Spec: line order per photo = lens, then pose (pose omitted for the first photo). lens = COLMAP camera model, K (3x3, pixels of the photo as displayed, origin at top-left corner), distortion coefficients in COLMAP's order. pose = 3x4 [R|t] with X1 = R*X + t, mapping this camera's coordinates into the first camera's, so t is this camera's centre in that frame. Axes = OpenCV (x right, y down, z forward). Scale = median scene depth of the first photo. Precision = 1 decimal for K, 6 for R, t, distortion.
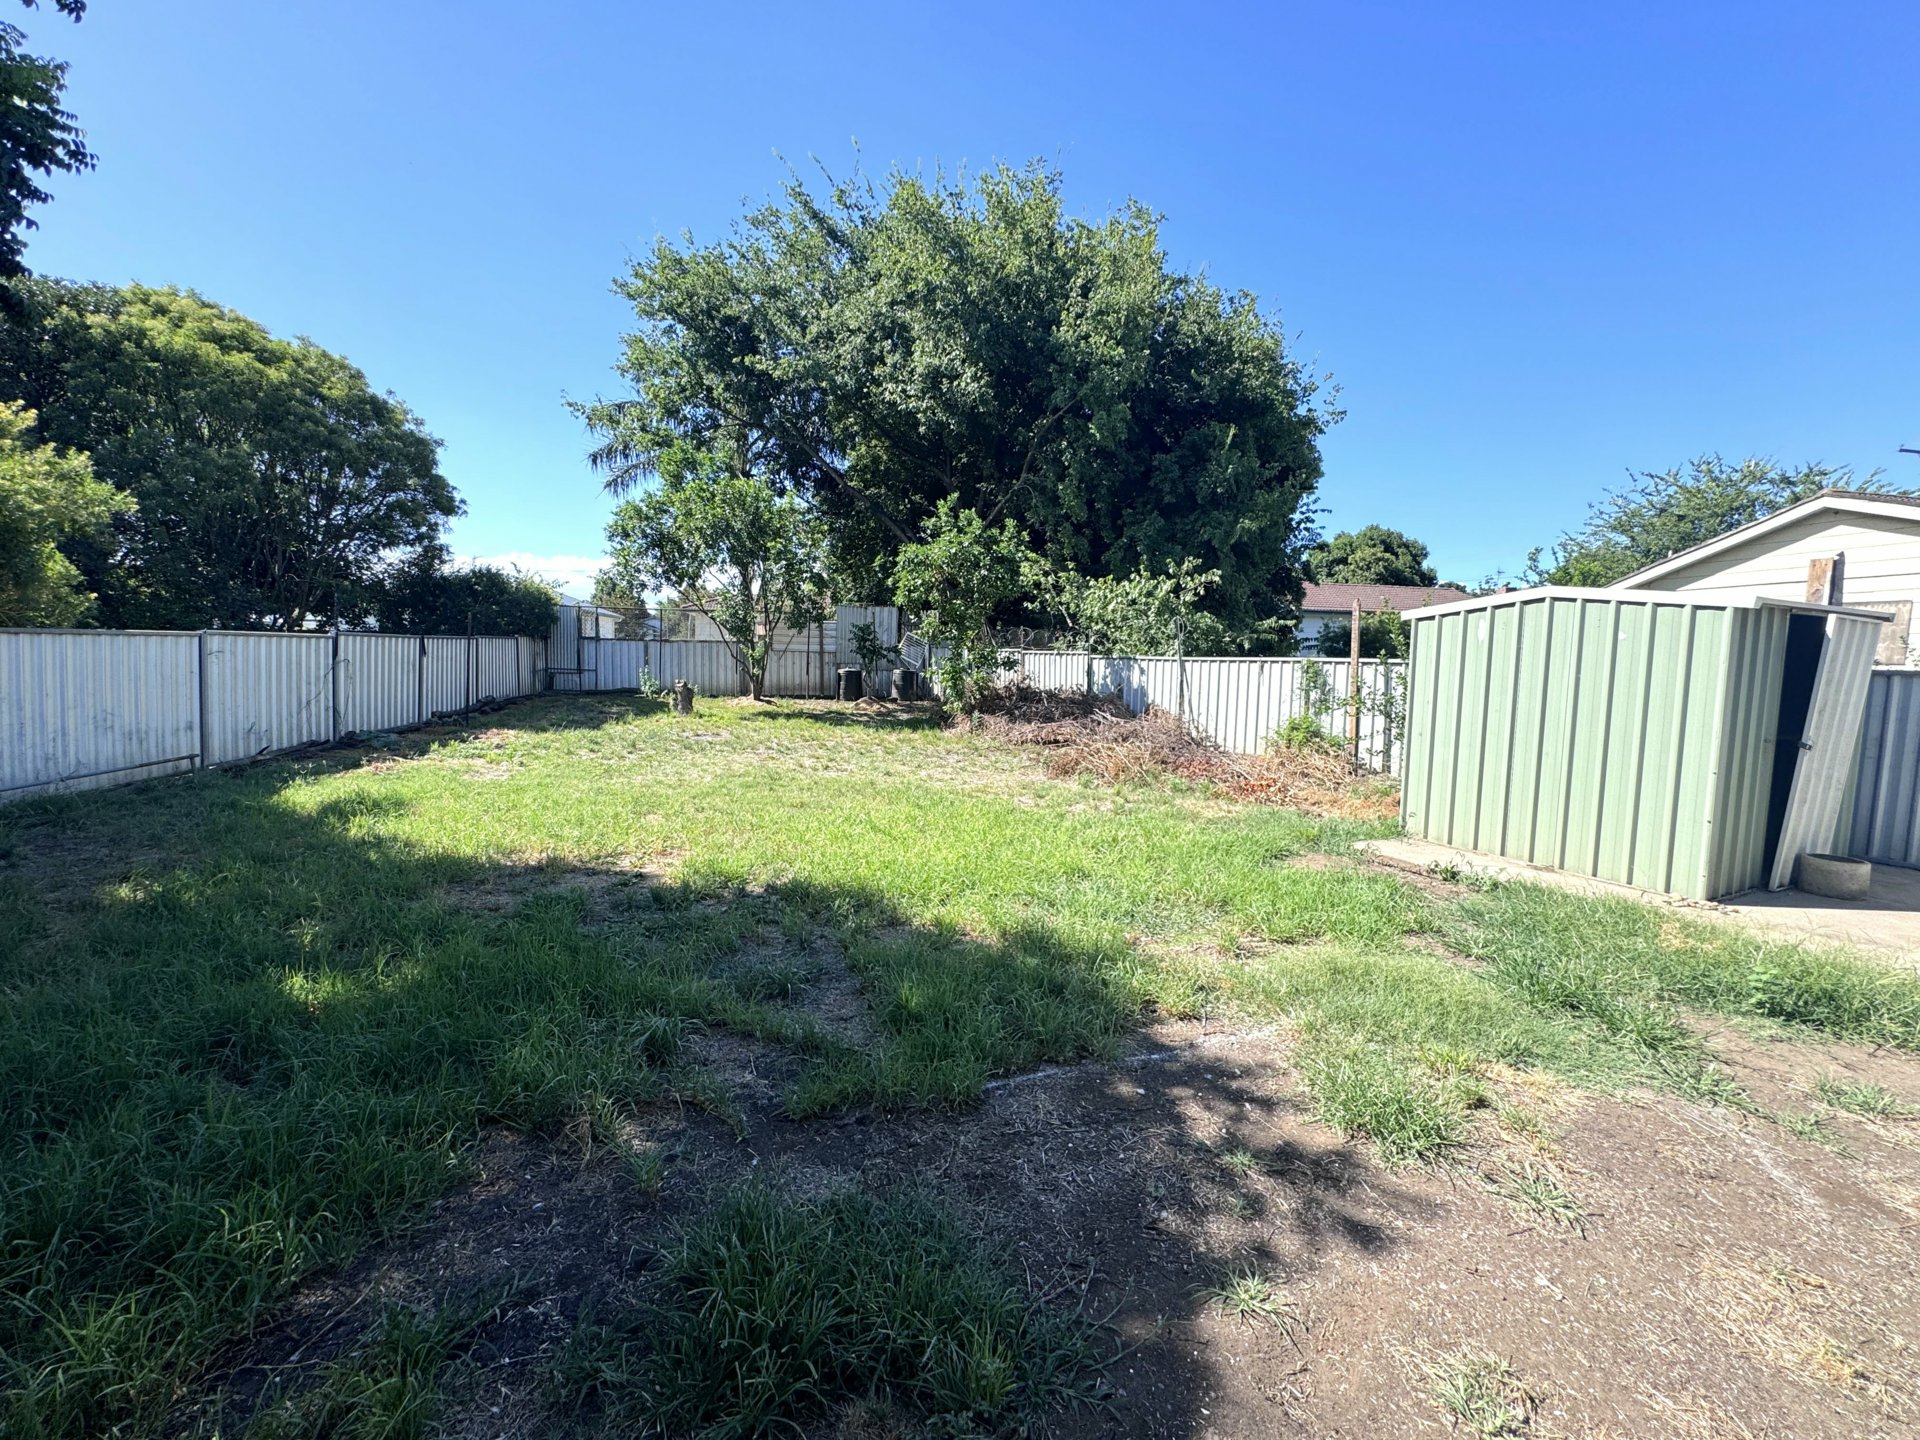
lens RADIAL K [[768.2, 0, 960.3], [0, 768.2, 715.0], [0, 0, 1]] dist [-0.002149, -0.000288]
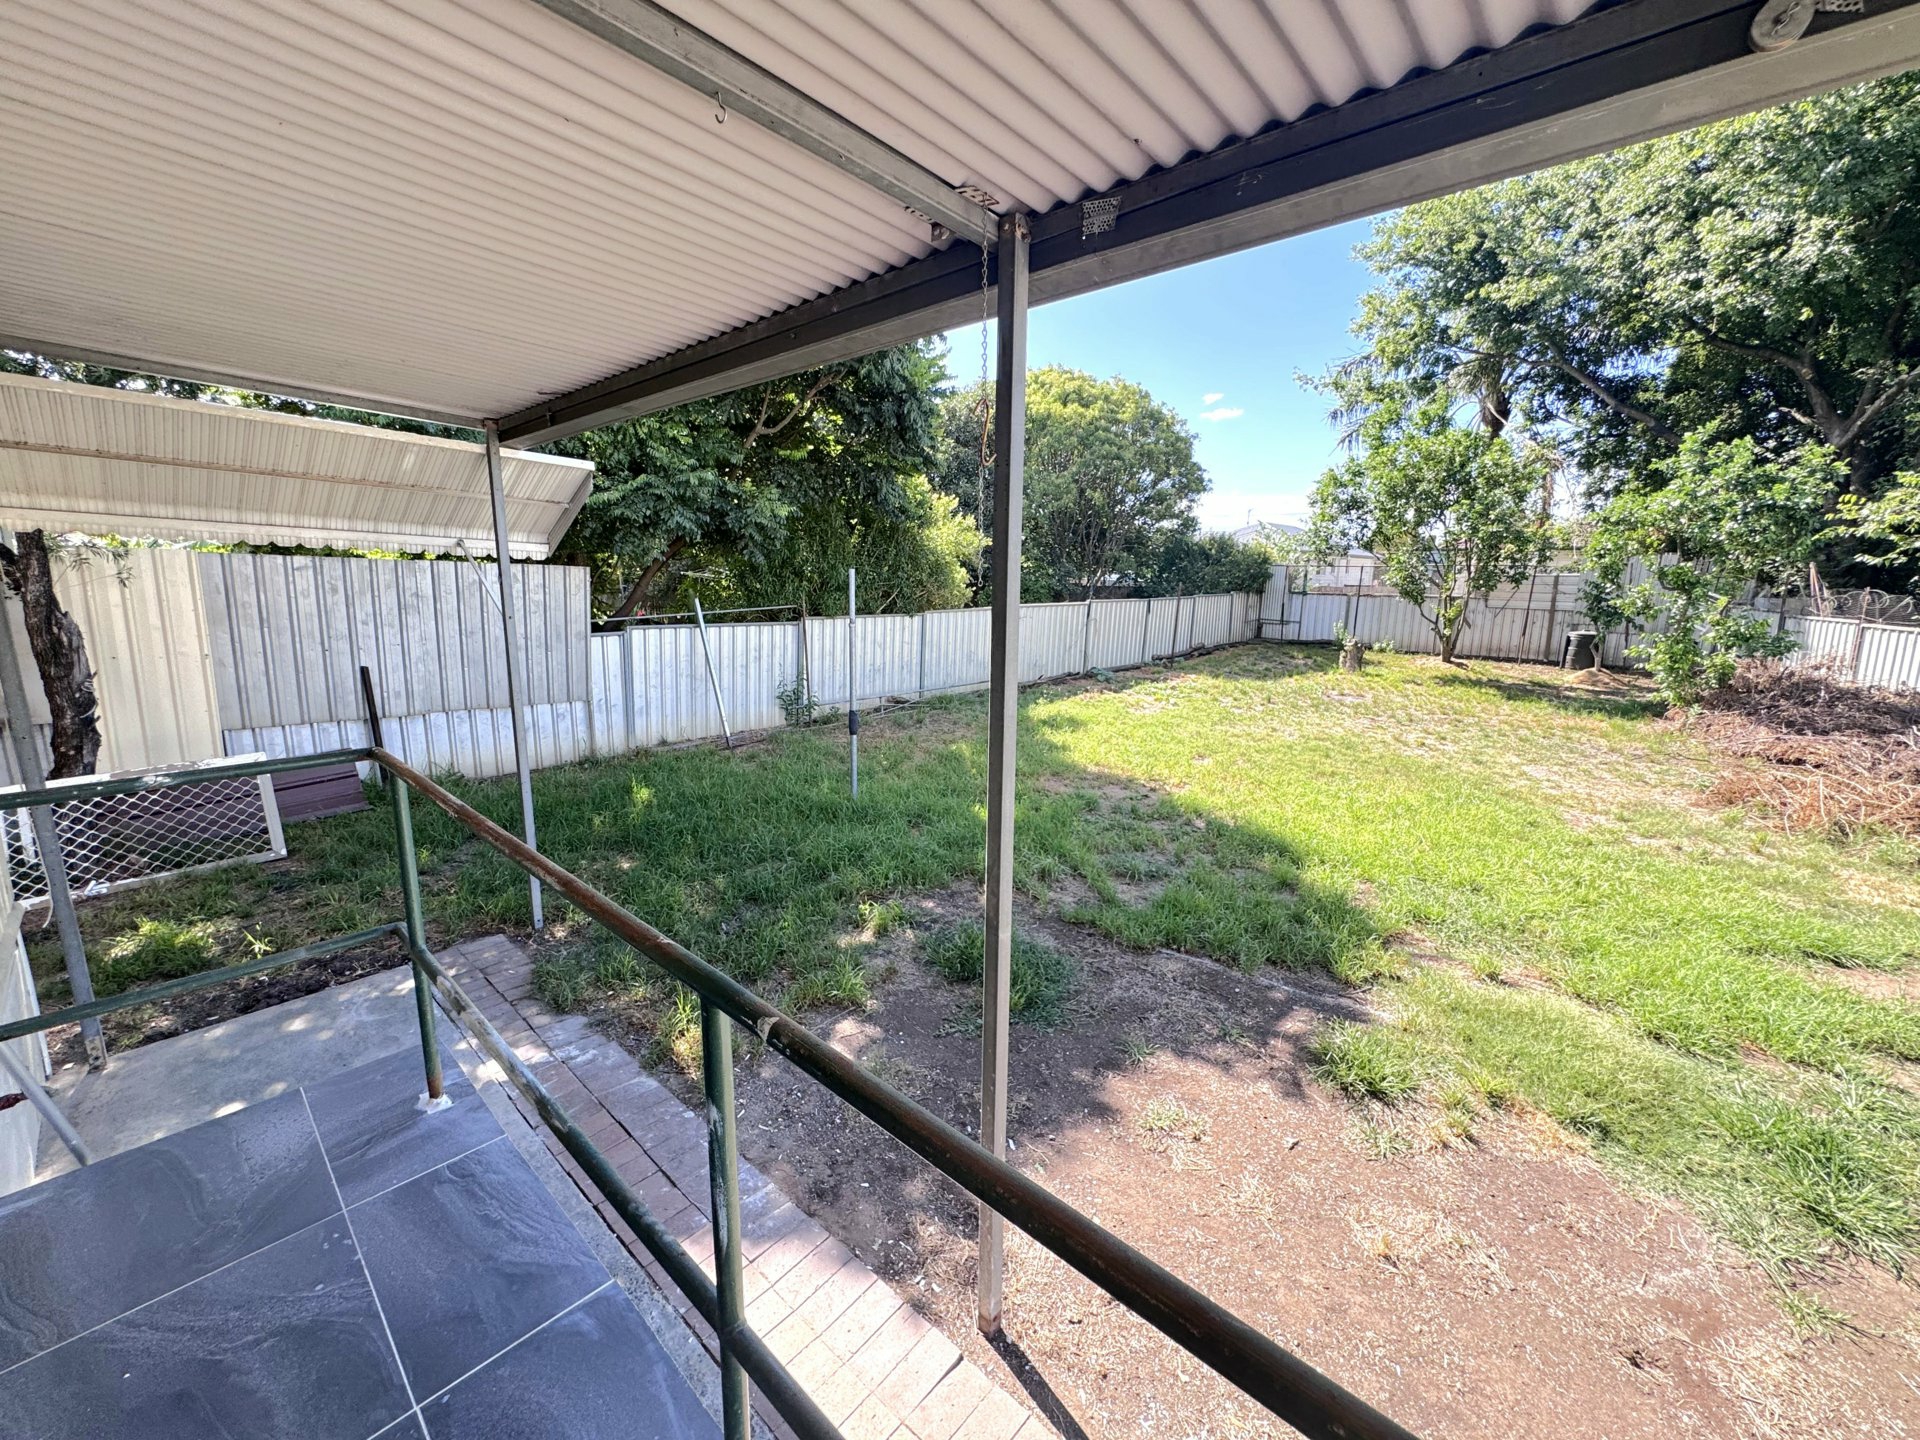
lens RADIAL K [[768.2, 0, 960.3], [0, 768.2, 715.0], [0, 0, 1]] dist [-0.002149, -0.000288]
pose [[0.589372, 0.134353, -0.796612, 0.150835], [-0.065471, 0.990774, 0.118661, -0.028019], [0.805205, -0.017781, 0.592731, -0.056515]]
